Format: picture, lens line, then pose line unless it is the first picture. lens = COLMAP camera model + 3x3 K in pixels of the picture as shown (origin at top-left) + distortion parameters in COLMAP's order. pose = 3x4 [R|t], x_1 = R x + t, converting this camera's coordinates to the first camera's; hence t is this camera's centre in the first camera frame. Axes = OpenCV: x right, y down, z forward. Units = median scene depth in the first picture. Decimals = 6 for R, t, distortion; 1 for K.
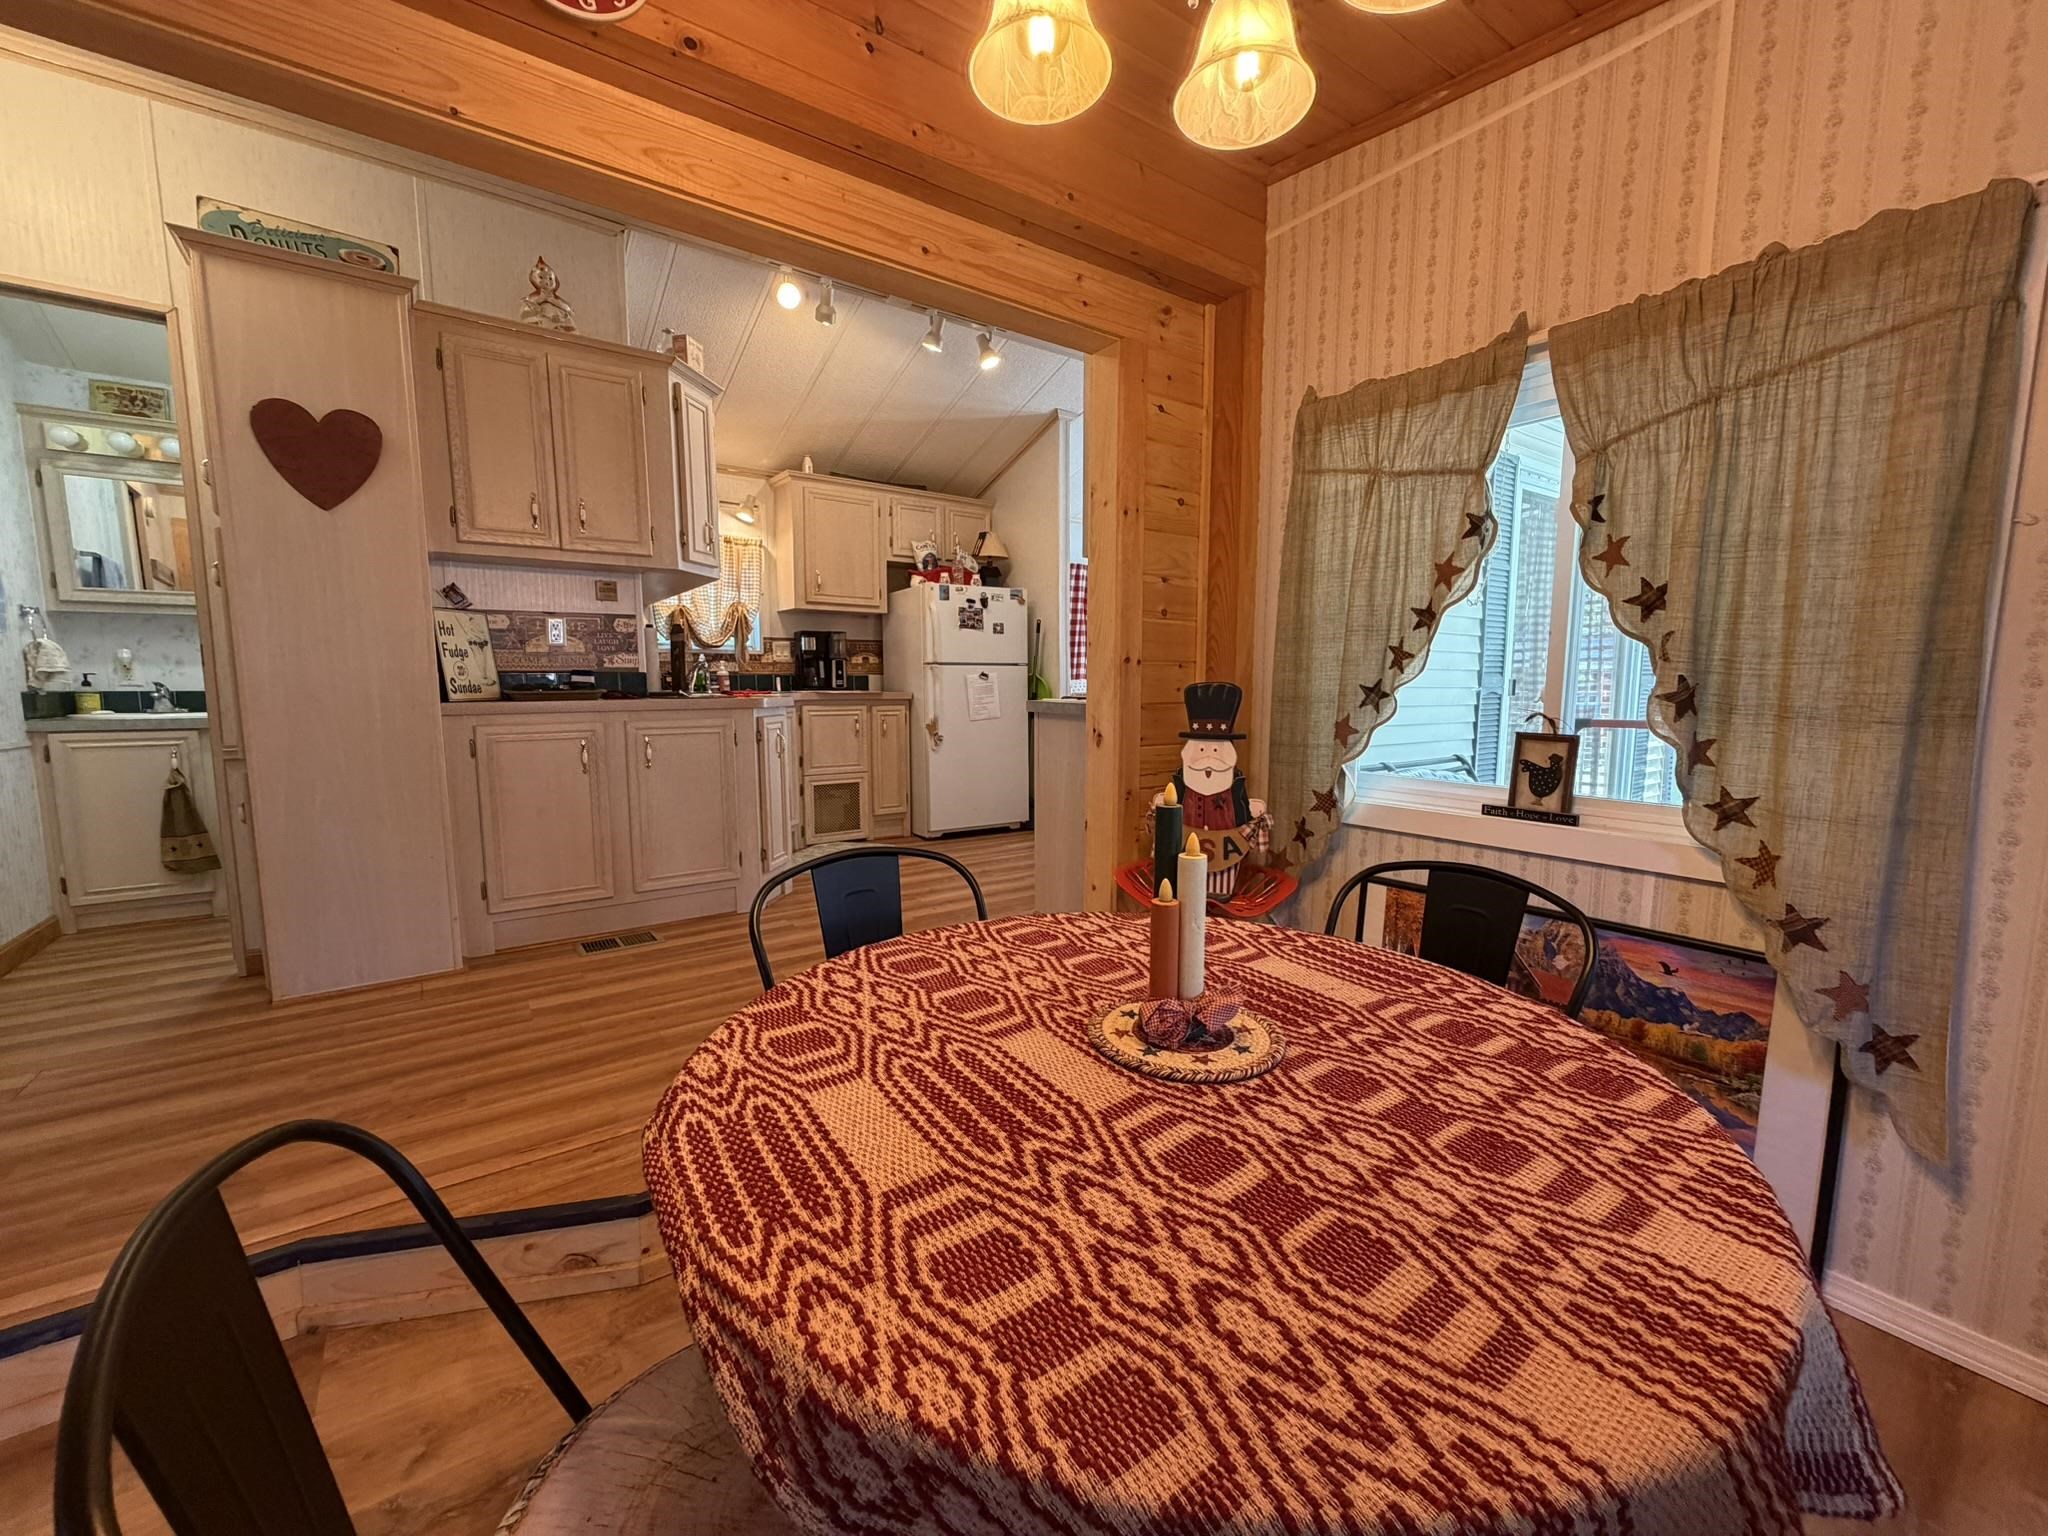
lens RADIAL K [[816.8, 0, 1019.8], [0, 816.8, 774.1], [0, 0, 1]] dist [-0.000170, 0.000313]
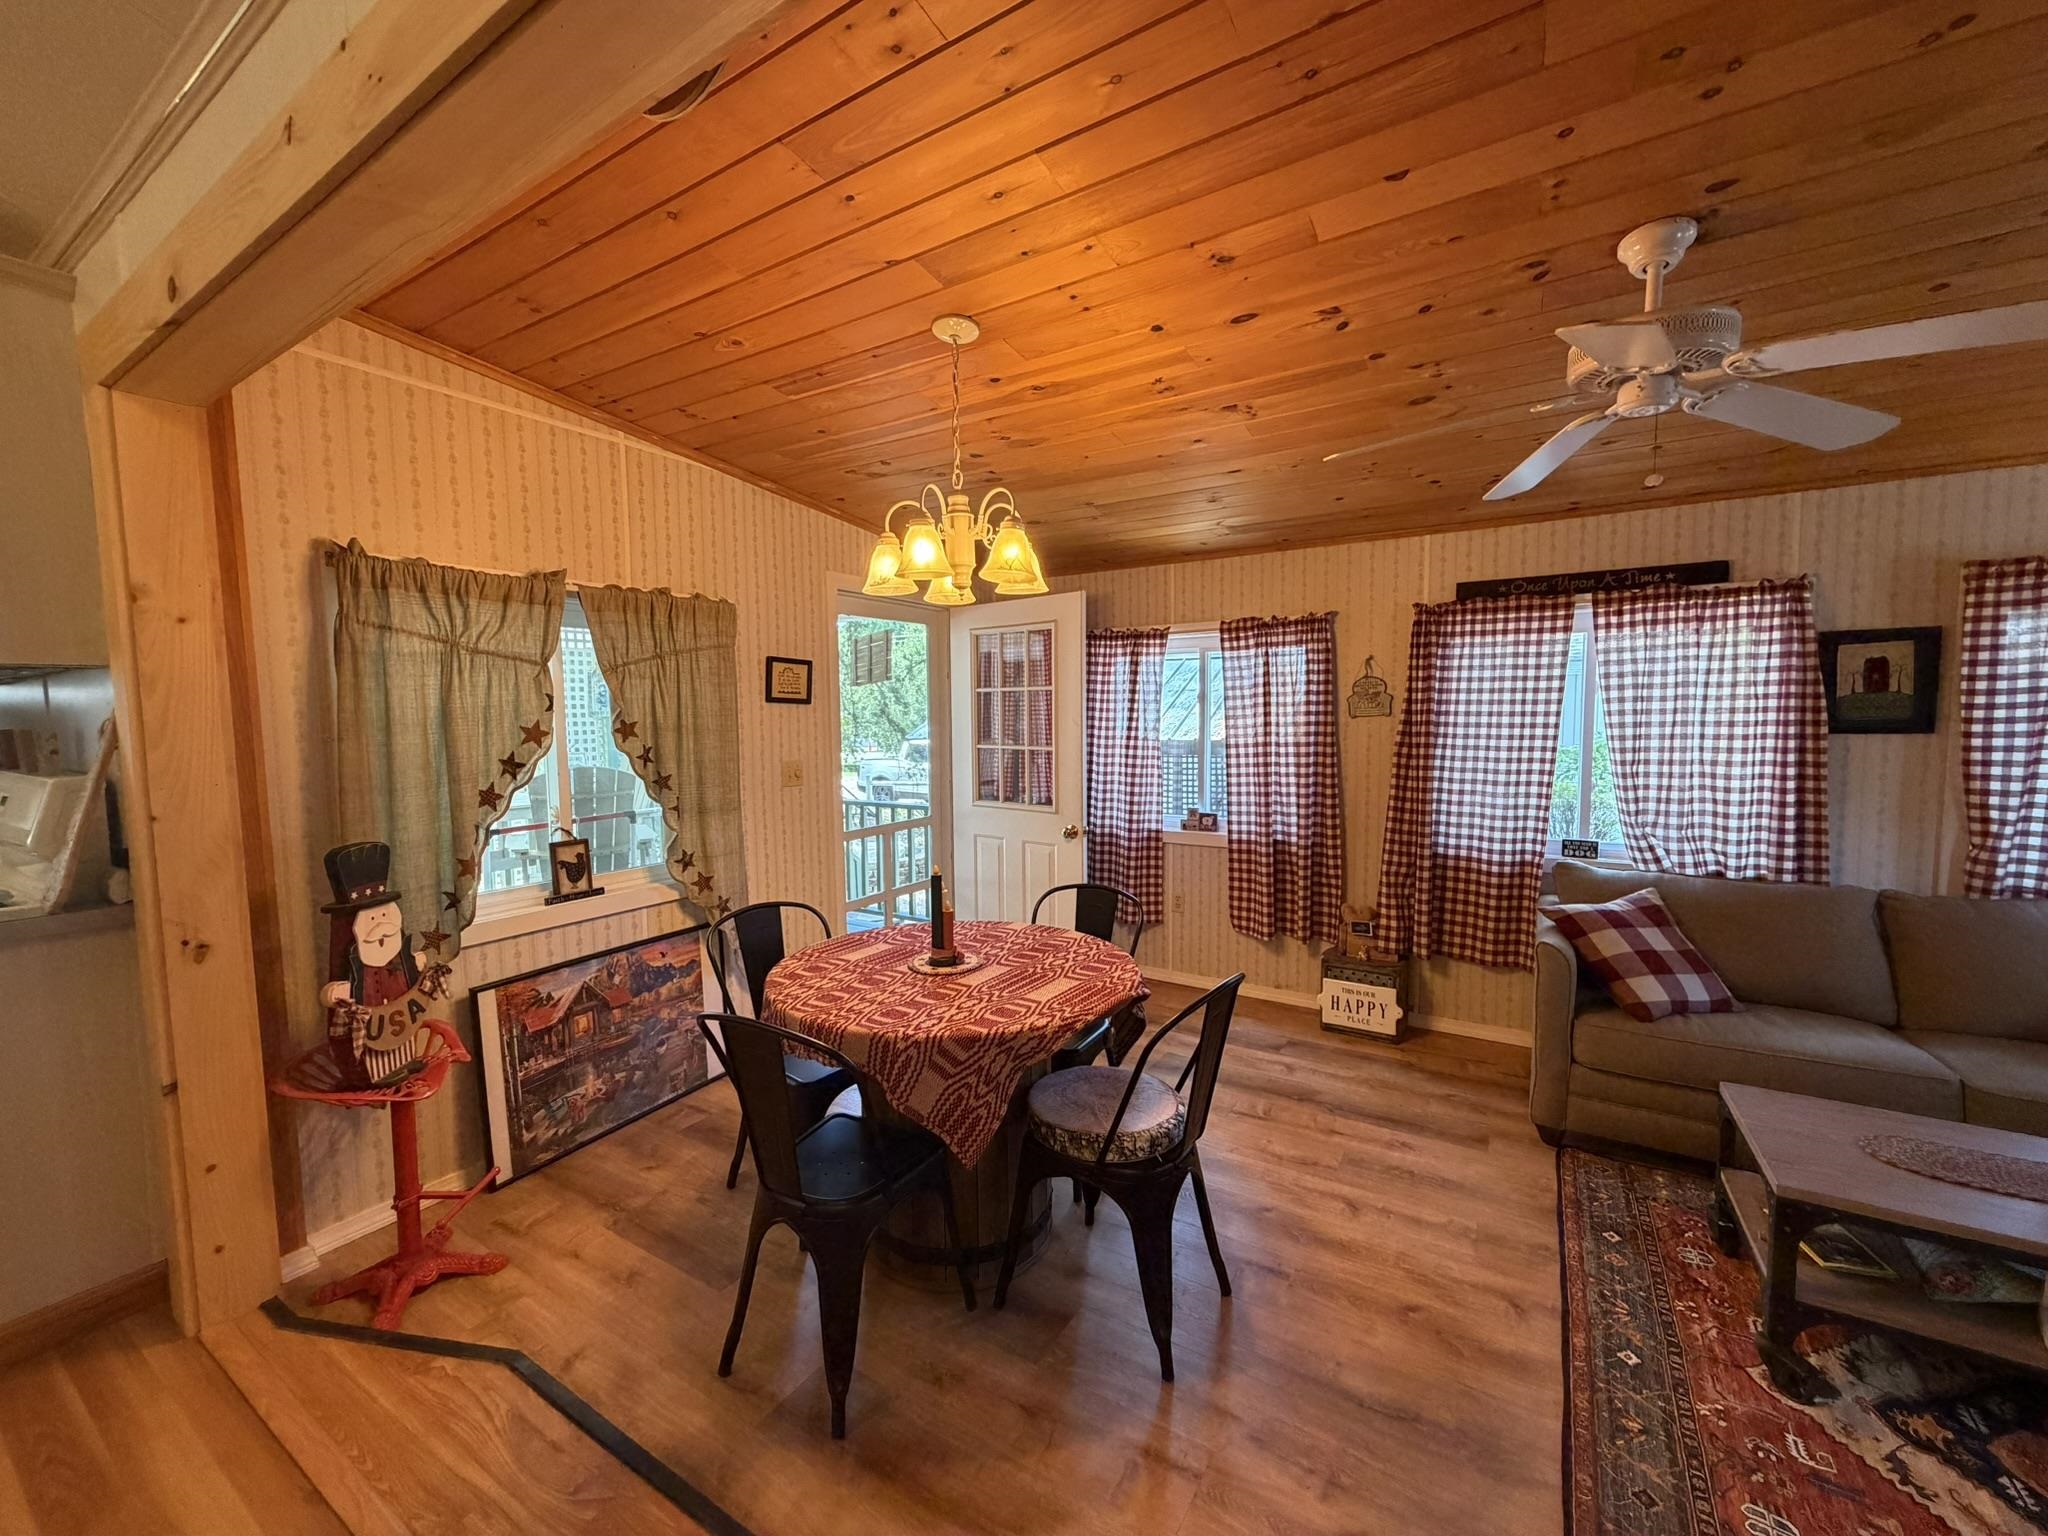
lens RADIAL K [[816.8, 0, 1019.7], [0, 816.8, 772.9], [0, 0, 1]] dist [-0.000170, 0.000313]
pose [[-0.378507, -0.065322, 0.923291, -0.701160], [0.118383, 0.985898, 0.118284, -0.169832], [-0.917997, 0.154073, -0.365436, 0.524745]]
